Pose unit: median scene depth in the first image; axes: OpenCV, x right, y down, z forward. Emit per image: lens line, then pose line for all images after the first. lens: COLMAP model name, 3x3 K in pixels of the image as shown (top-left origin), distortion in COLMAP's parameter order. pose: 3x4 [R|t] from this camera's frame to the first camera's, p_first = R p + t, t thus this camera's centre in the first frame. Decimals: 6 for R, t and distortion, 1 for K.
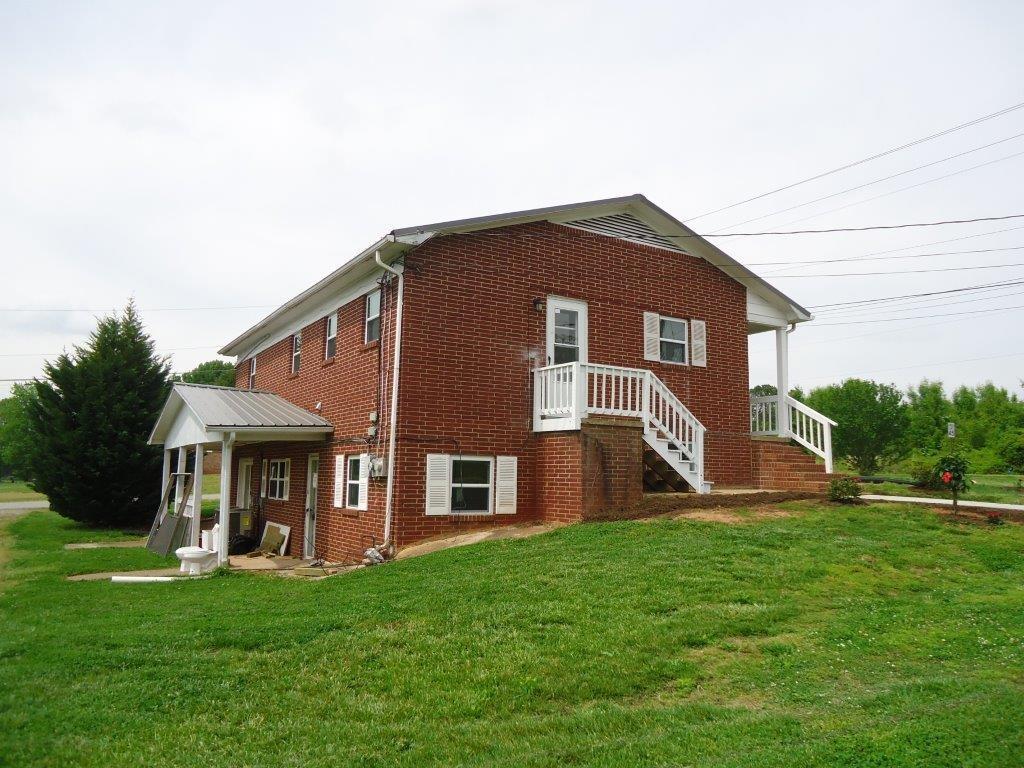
lens RADIAL K [[750.2, 0, 511.0], [0, 750.2, 378.5], [0, 0, 1]] dist [-0.008848, -0.005593]
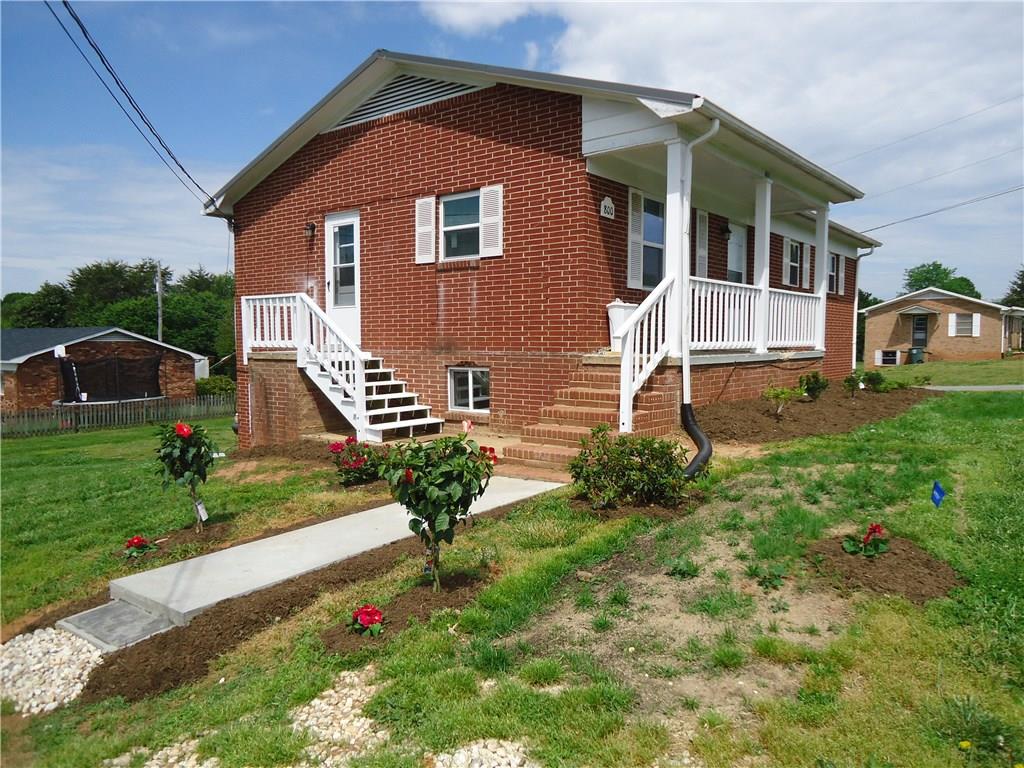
lens RADIAL K [[750.2, 0, 511.0], [0, 750.2, 378.5], [0, 0, 1]] dist [-0.008848, -0.005593]
pose [[0.312324, 0.025554, -0.949632, 1.023679], [0.119586, 0.990629, 0.065987, 0.056430], [0.942419, -0.134172, 0.306341, 0.913466]]
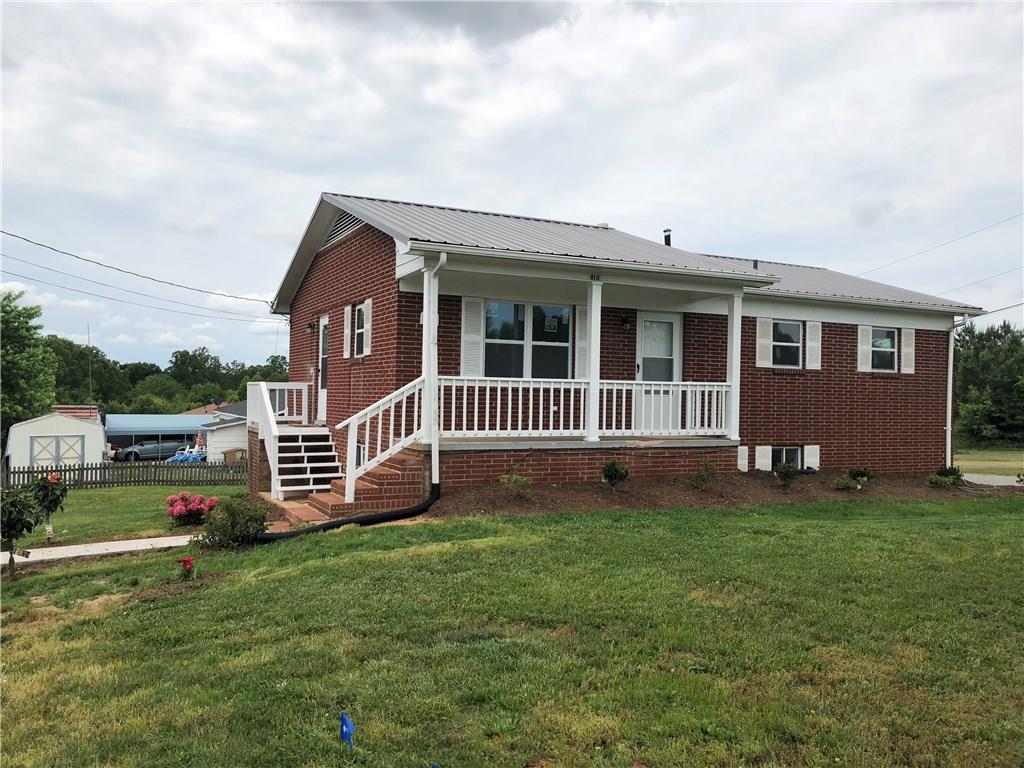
lens RADIAL K [[840.9, 0, 512.0], [0, 840.9, 384.0], [0, 0, 1]] dist [0.008660, 0.008692]
pose [[-0.111436, -0.038427, -0.993028, 1.318115], [0.099967, 0.993750, -0.049673, 0.087812], [0.988731, -0.104805, -0.106898, 1.432046]]
